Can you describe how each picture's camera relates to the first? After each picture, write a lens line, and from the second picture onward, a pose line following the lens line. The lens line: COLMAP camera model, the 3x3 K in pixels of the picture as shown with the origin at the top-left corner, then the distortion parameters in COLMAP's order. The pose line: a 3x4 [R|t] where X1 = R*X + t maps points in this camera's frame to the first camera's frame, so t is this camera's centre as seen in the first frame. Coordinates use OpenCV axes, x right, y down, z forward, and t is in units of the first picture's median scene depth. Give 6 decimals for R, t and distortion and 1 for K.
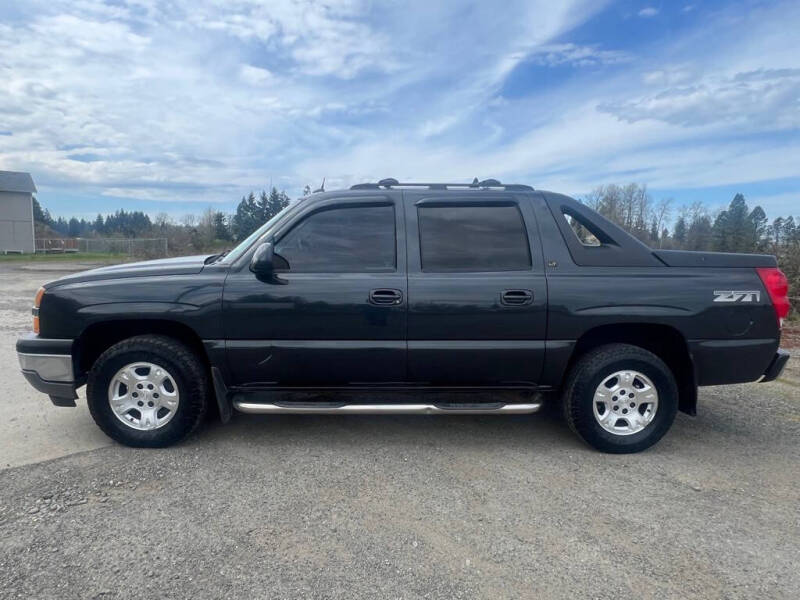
lens RADIAL K [[522.1, 0, 401.3], [0, 522.1, 307.6], [0, 0, 1]] dist [-0.000826, -0.001683]
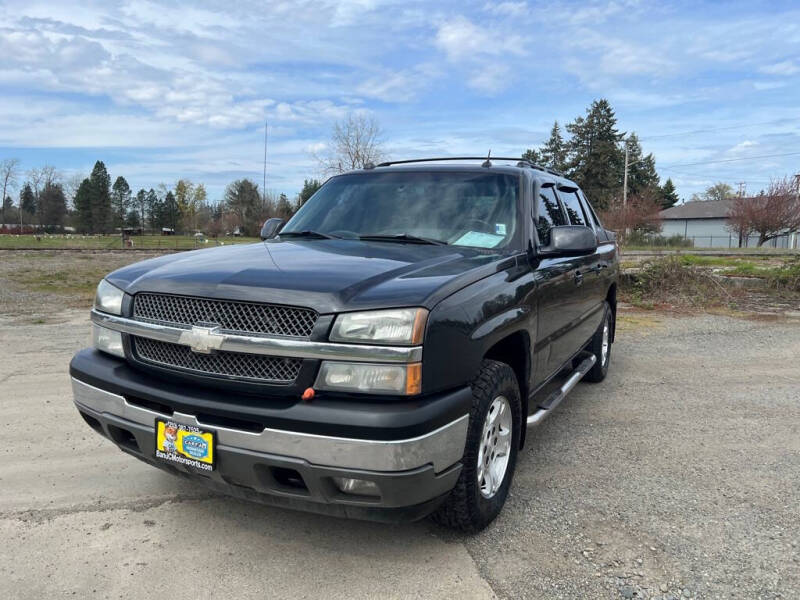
lens RADIAL K [[609.9, 0, 403.7], [0, 609.9, 298.3], [0, 0, 1]] dist [0.045840, -0.051374]
pose [[0.472082, -0.107187, 0.875014, -0.062302], [0.096558, 0.992896, 0.069533, -0.004692], [-0.876251, 0.051664, 0.479078, 0.035525]]
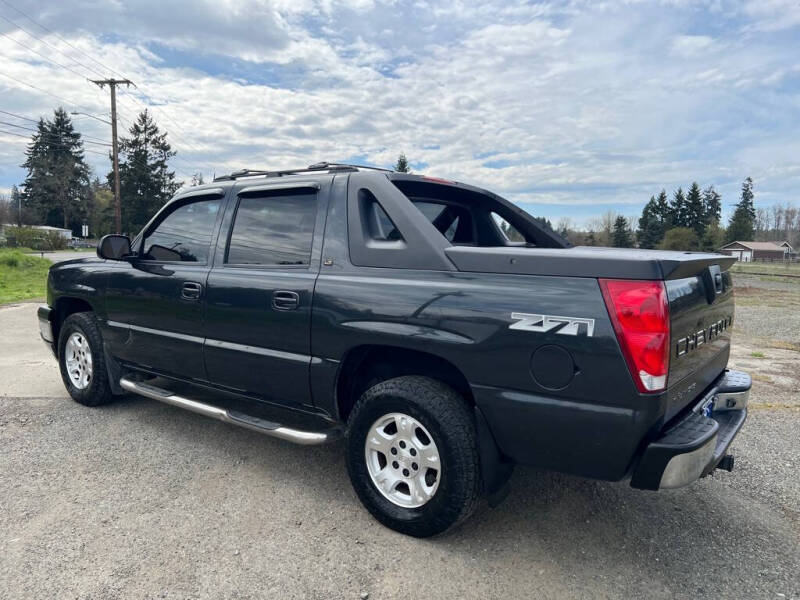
lens RADIAL K [[609.9, 0, 397.9], [0, 609.9, 301.9], [0, 0, 1]] dist [0.045840, -0.051374]
pose [[0.763555, 0.067016, -0.642256, 0.050187], [-0.093633, 0.995579, -0.007434, -0.001347], [0.638918, 0.065812, 0.766454, 0.018185]]
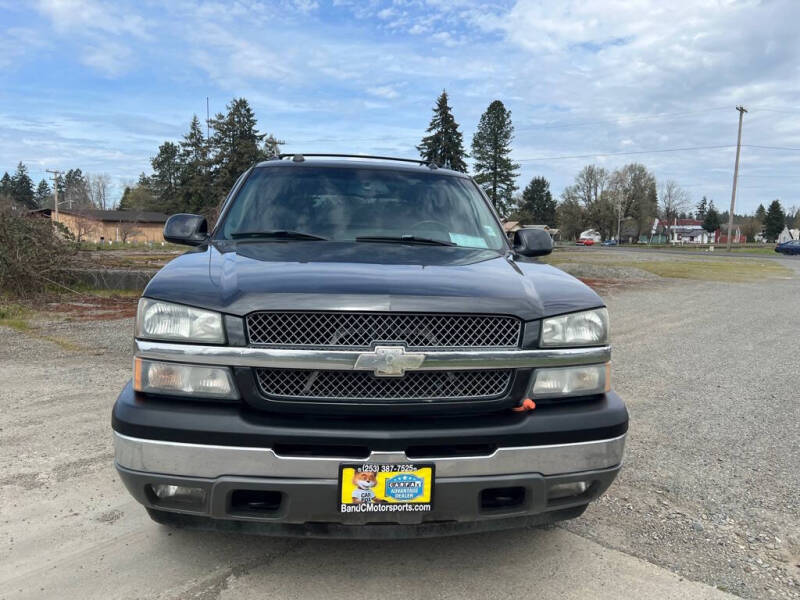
lens RADIAL K [[609.9, 0, 408.0], [0, 609.9, 301.4], [0, 0, 1]] dist [0.045840, -0.051374]
pose [[-0.093726, -0.126138, 0.987575, -0.066210], [0.092811, 0.986515, 0.134811, -0.007747], [-0.991263, 0.104294, -0.080756, 0.063104]]
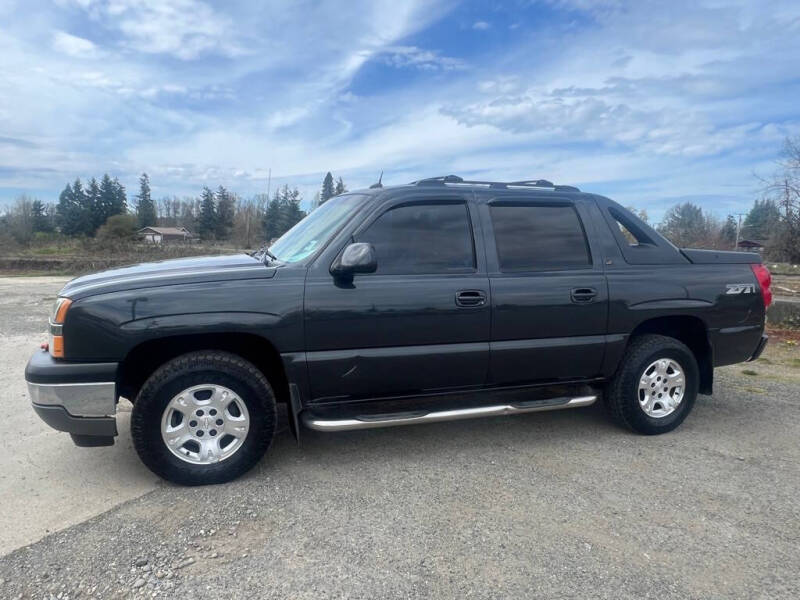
lens RADIAL K [[522.1, 0, 405.2], [0, 522.1, 303.7], [0, 0, 1]] dist [-0.000826, -0.001683]
pose [[0.959360, -0.031502, 0.280422, -0.020853], [0.030529, 0.999503, 0.007839, -0.001097], [-0.280529, 0.001040, 0.959845, 0.005043]]
